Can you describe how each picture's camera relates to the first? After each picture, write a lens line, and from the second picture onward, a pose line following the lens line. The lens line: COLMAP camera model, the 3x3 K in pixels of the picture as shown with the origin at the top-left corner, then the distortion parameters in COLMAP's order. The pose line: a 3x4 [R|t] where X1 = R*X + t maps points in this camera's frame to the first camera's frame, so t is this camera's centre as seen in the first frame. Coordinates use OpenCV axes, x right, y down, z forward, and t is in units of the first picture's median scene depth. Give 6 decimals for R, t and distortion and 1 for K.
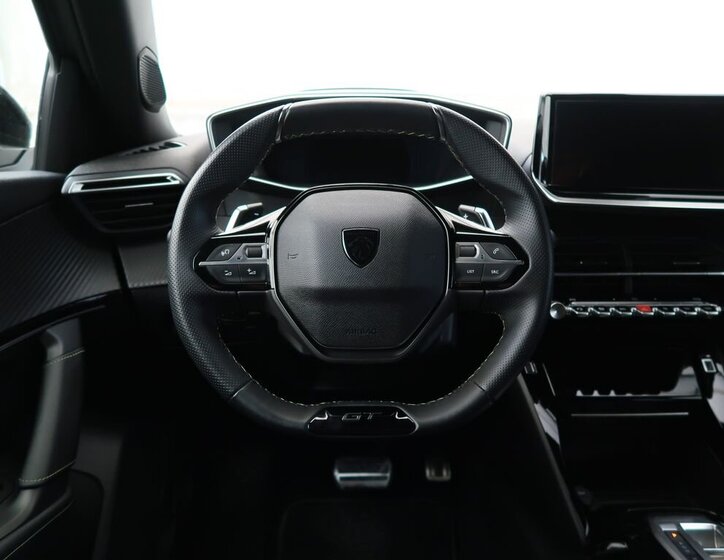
lens RADIAL K [[615.9, 0, 367.3], [0, 615.9, 269.1], [0, 0, 1]] dist [-0.019248, -0.003633]
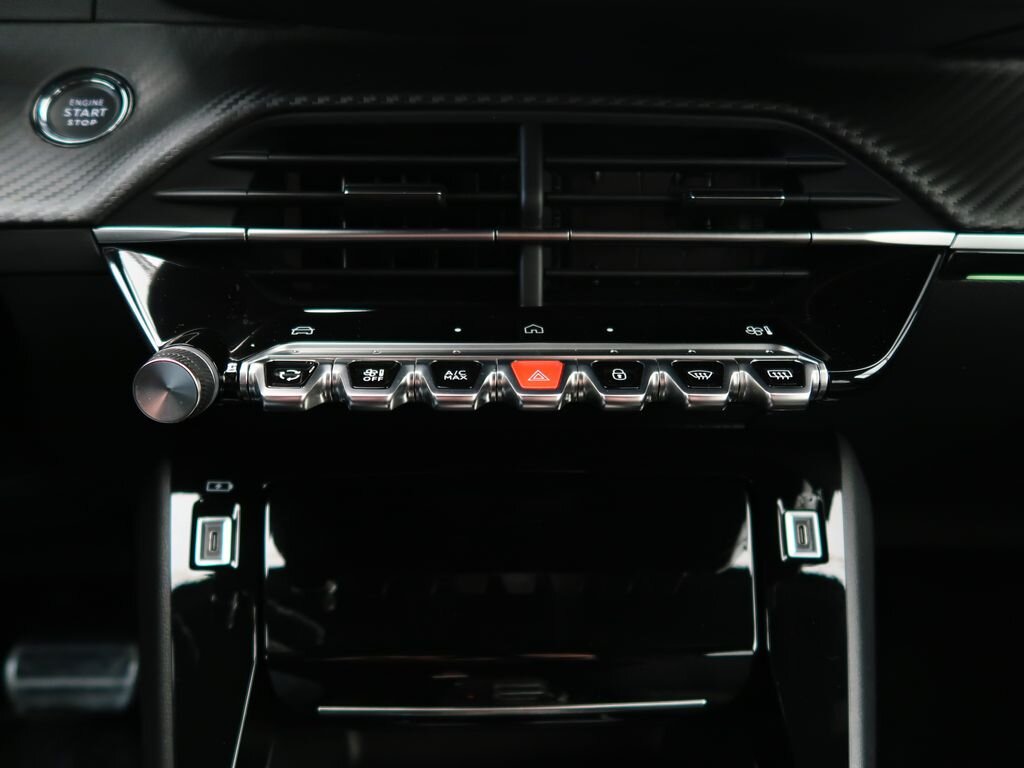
lens RADIAL K [[803.9, 0, 512.0], [0, 803.9, 384.0], [0, 0, 1]] dist [-0.014269, -0.001732]
pose [[0.999966, 0.002696, 0.007733, 0.495967], [-0.004366, 0.974371, 0.224906, -0.010762], [-0.006928, -0.224932, 0.974350, 0.747132]]
